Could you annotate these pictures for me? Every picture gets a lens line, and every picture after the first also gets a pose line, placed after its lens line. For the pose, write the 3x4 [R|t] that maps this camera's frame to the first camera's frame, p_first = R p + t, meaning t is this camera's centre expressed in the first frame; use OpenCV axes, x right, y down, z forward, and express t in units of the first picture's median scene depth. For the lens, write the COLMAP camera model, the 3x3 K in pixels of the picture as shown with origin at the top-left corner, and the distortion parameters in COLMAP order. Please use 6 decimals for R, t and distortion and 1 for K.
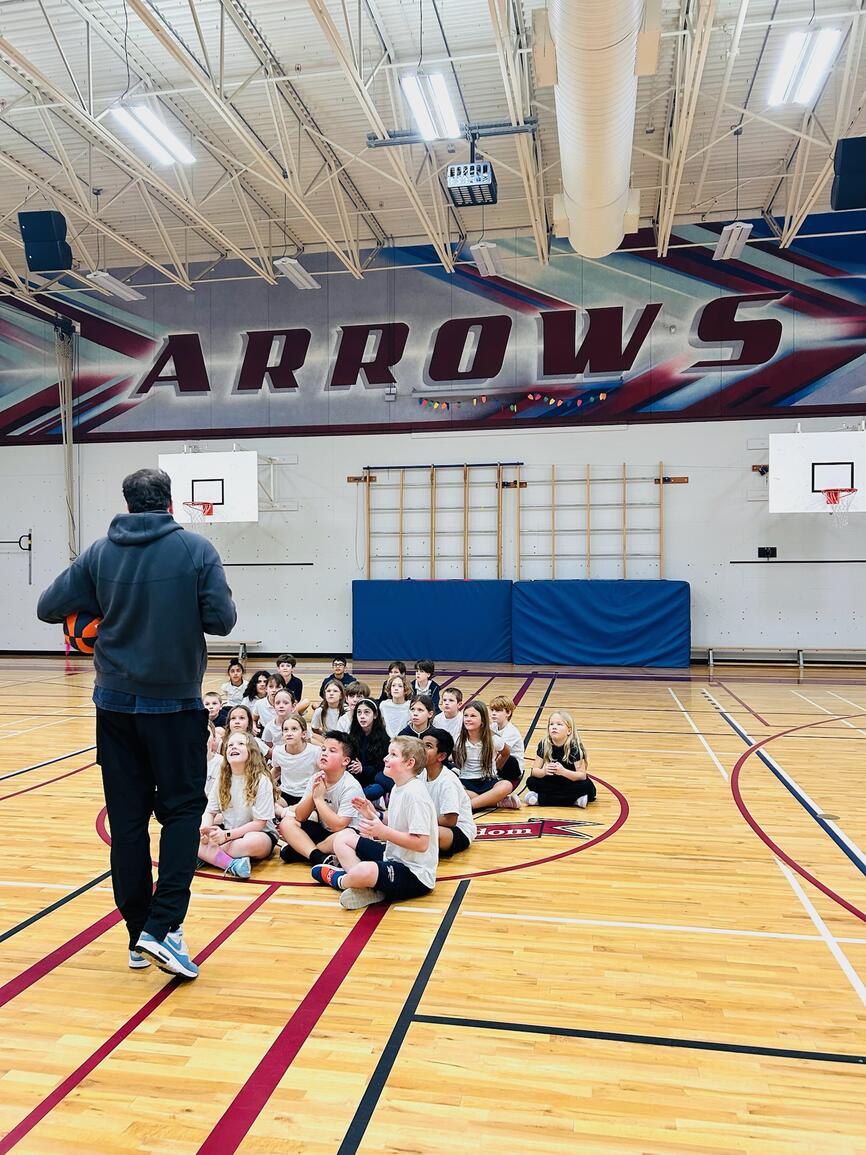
lens RADIAL K [[873.5, 0, 434.0], [0, 873.5, 575.5], [0, 0, 1]] dist [0.052478, -0.055578]
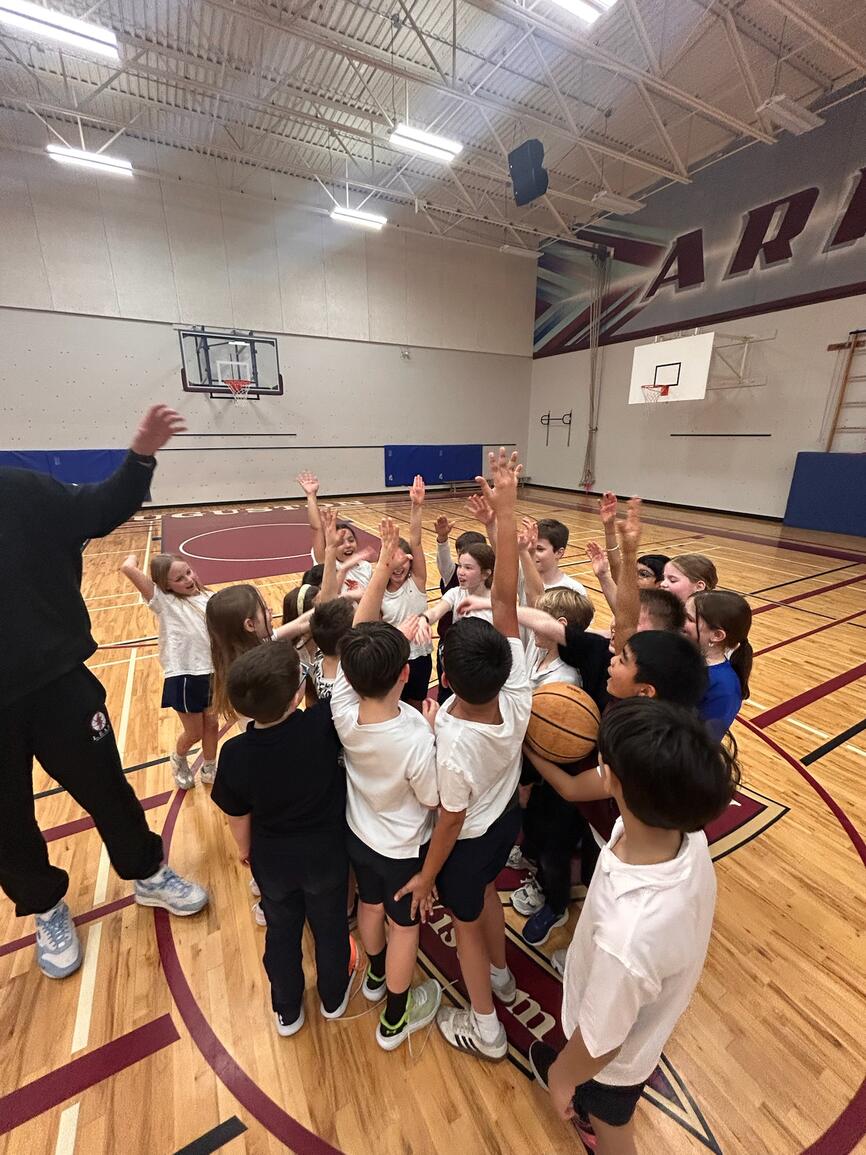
lens RADIAL K [[467.3, 0, 429.7], [0, 467.3, 578.1], [0, 0, 1]] dist [0.003014, -0.001261]
pose [[0.639249, 0.229655, -0.733907, 0.065085], [0.000779, 0.954172, 0.299259, -0.017074], [0.769000, -0.191872, 0.609774, 0.252459]]
